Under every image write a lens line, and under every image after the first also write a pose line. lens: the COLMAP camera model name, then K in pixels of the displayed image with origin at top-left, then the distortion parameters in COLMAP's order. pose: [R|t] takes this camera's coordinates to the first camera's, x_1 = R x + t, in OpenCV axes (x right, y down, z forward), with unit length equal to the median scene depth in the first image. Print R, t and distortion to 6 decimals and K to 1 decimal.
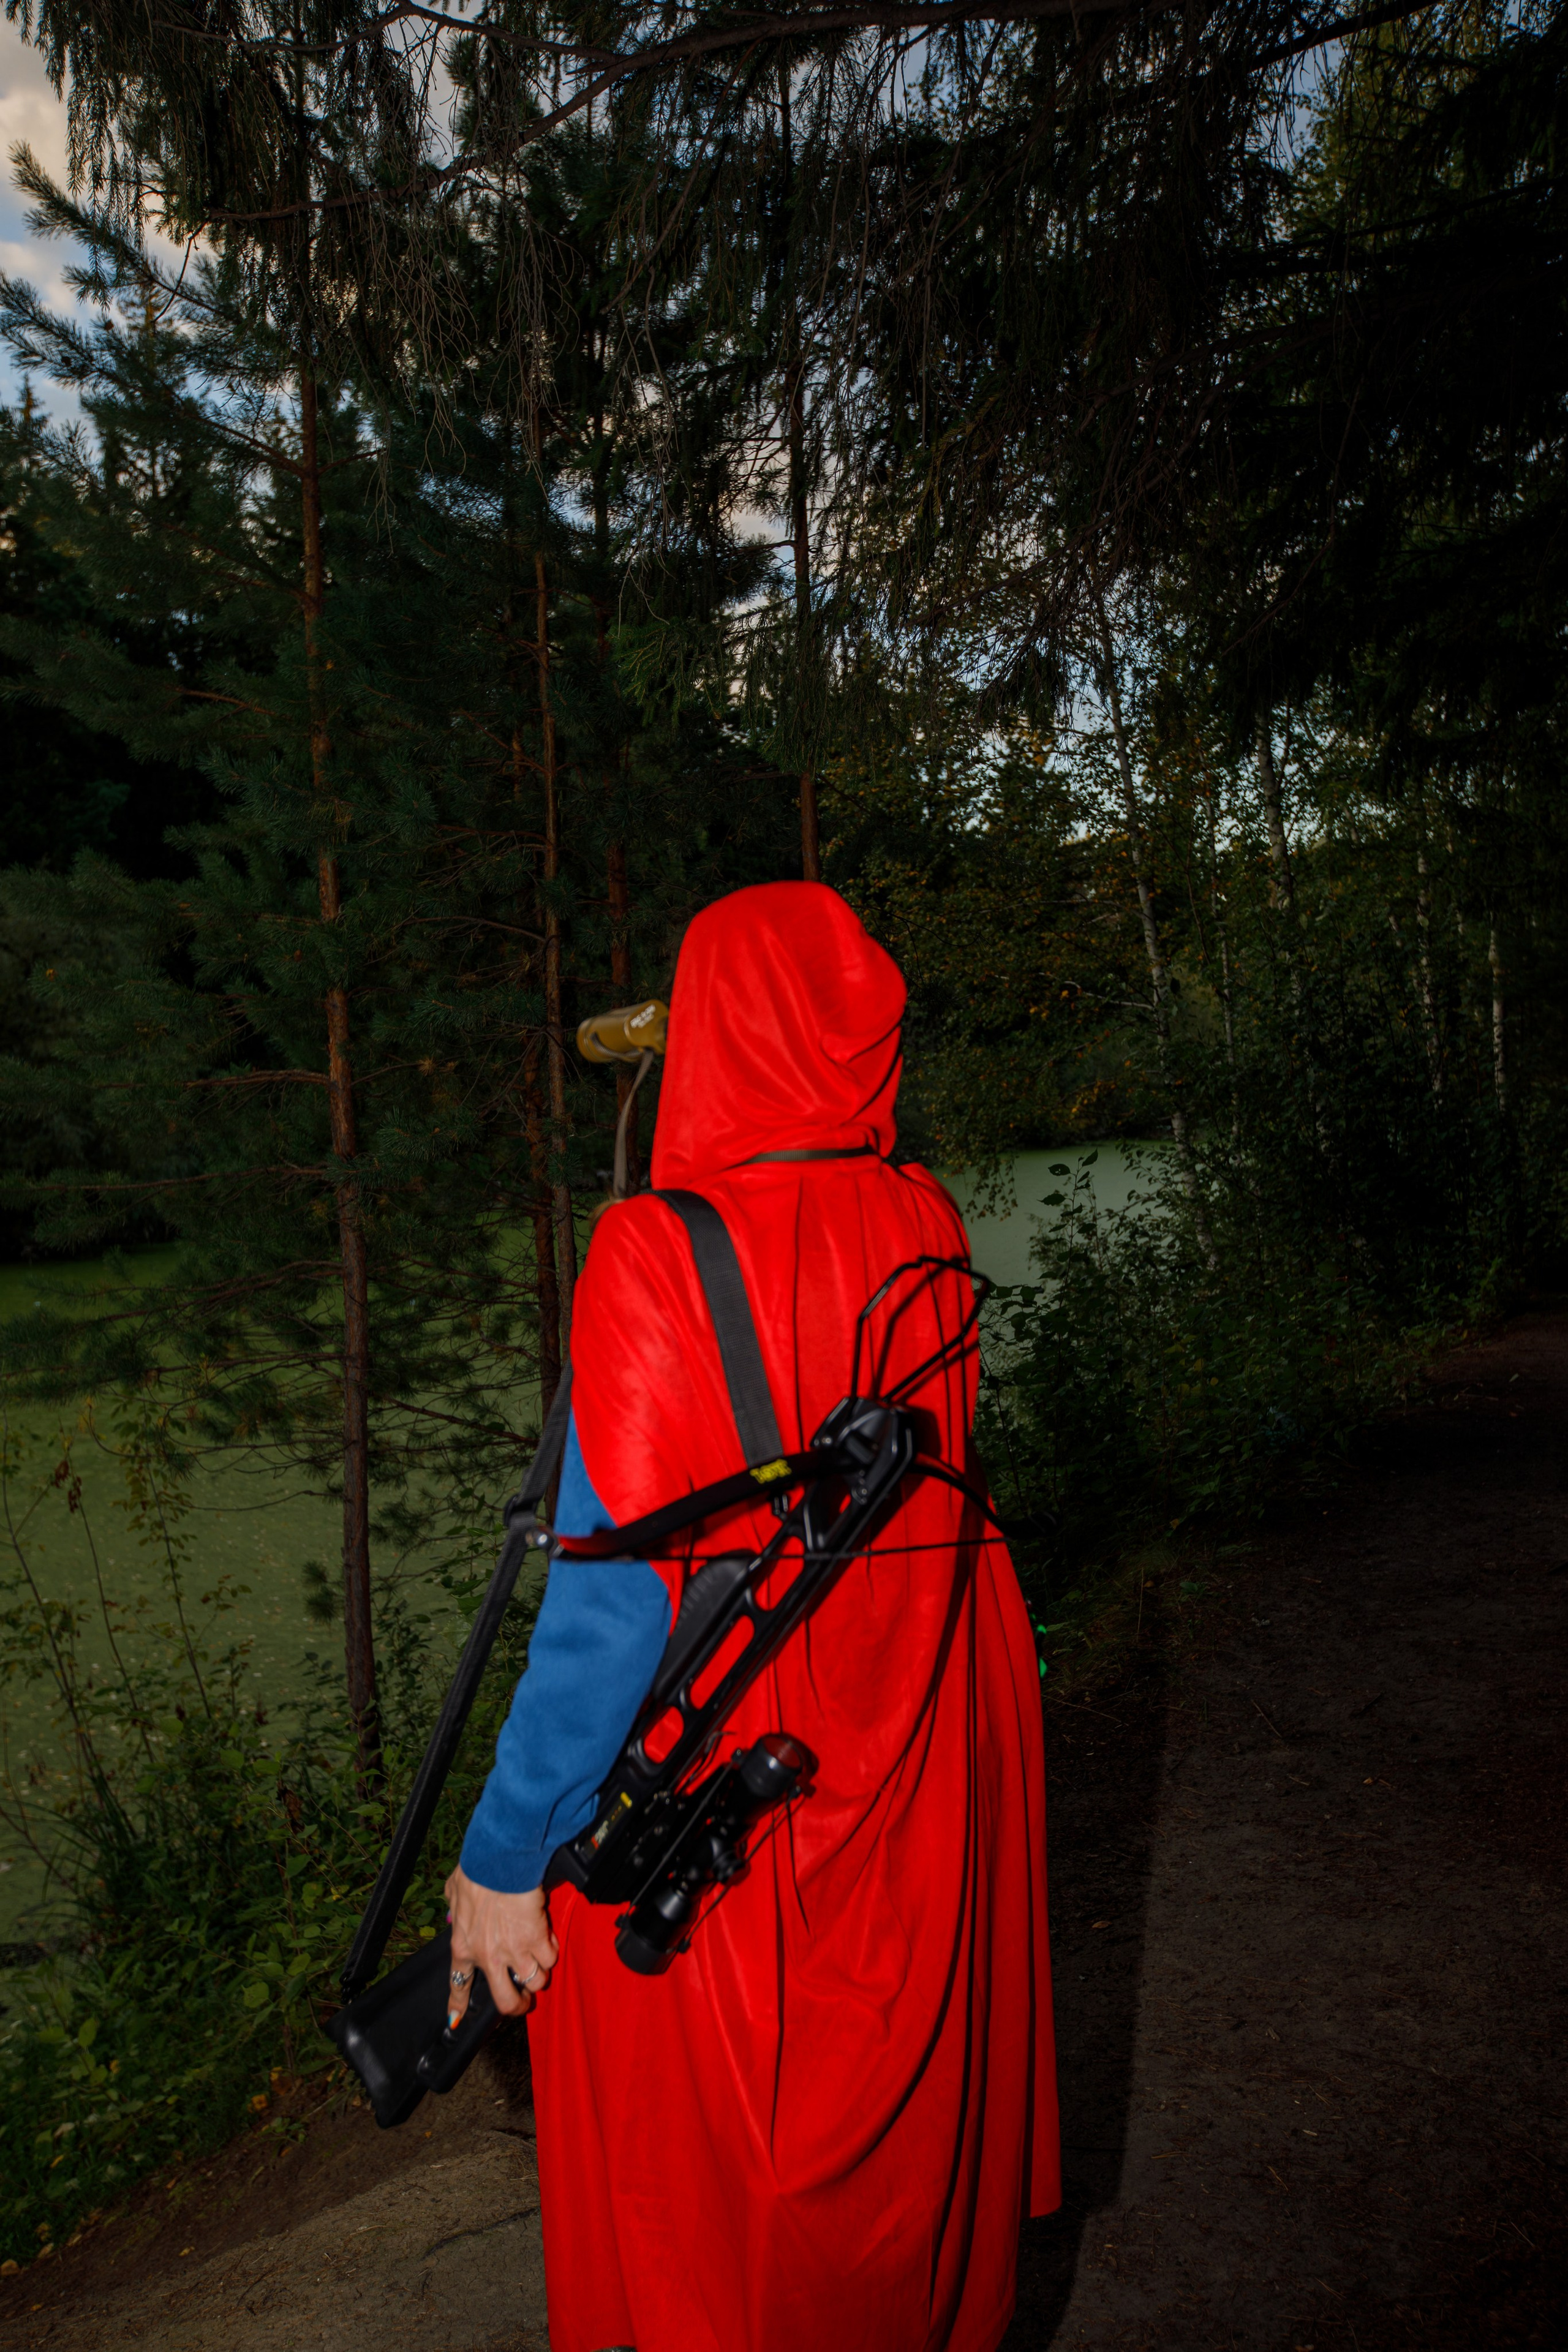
lens RADIAL K [[2088.3, 0, 784.4], [0, 2088.3, 1164.6], [0, 0, 1]] dist [0.043496, 0.048318]
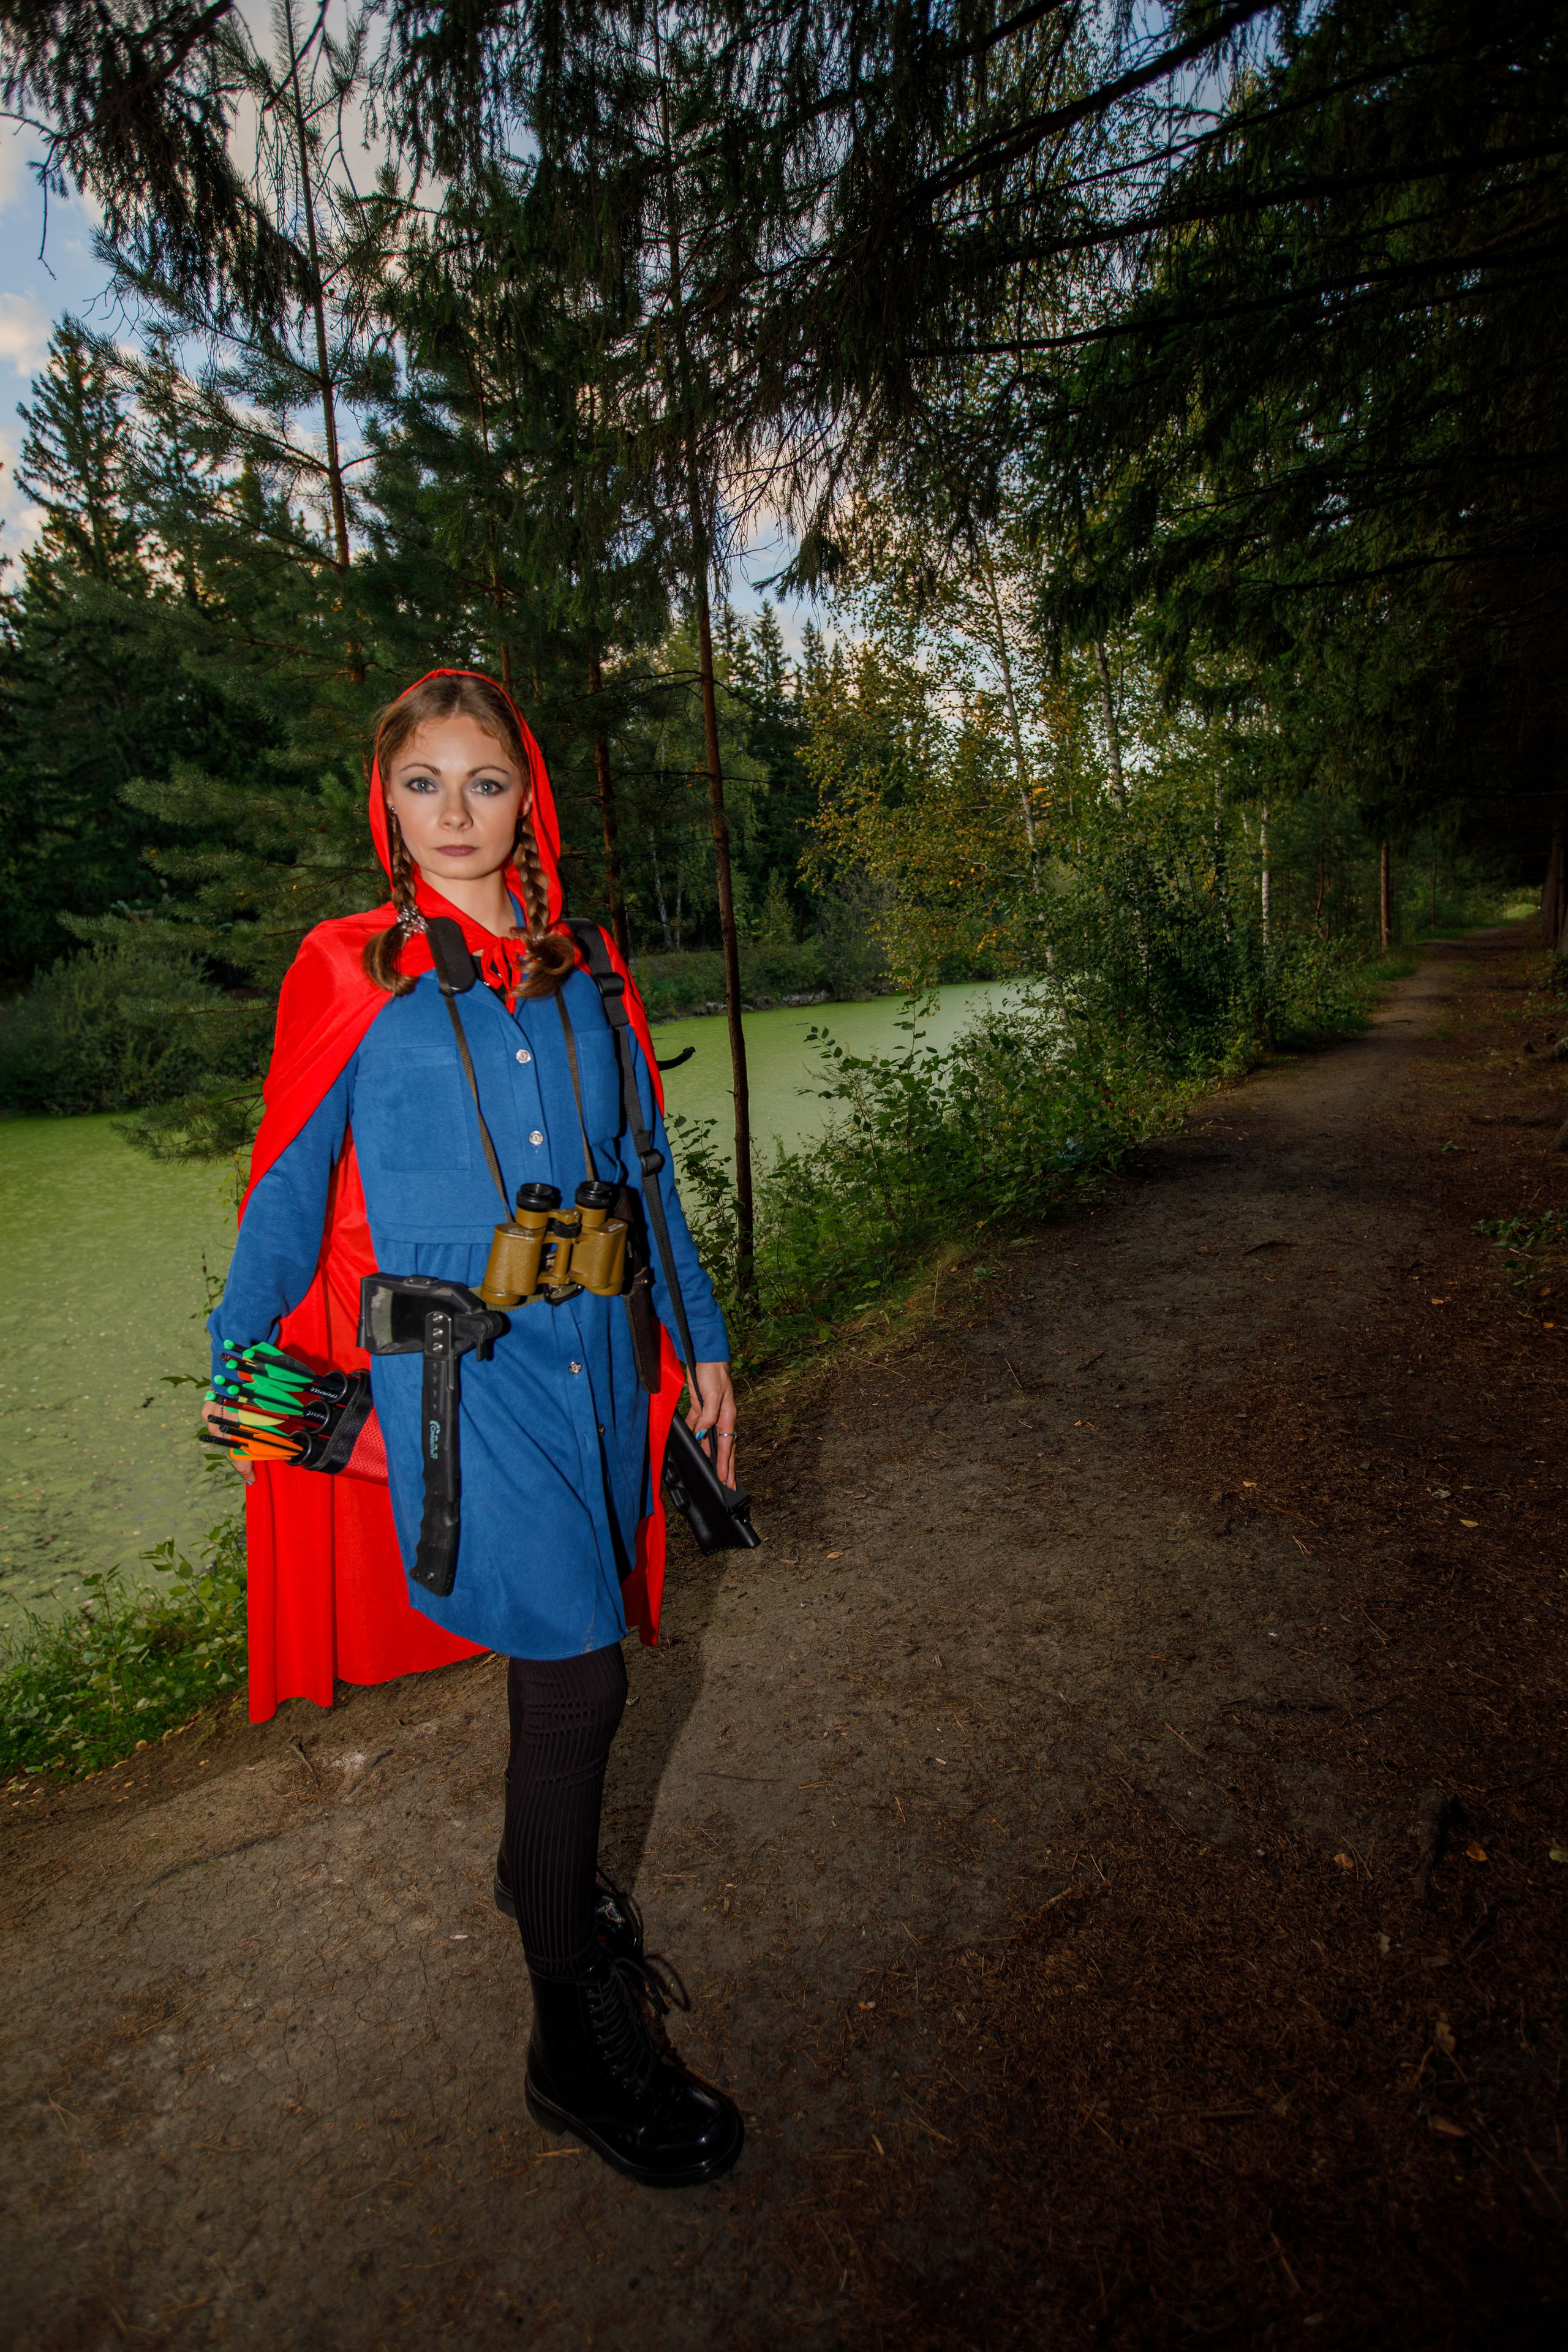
lens RADIAL K [[1274.0, 0, 780.9], [0, 1274.0, 1181.2], [0, 0, 1]] dist [-0.037804, 0.001150]
pose [[0.998647, -0.025631, -0.045253, 0.150969], [0.031792, 0.989478, 0.141147, 0.032731], [0.041160, -0.142395, 0.988954, 0.271690]]
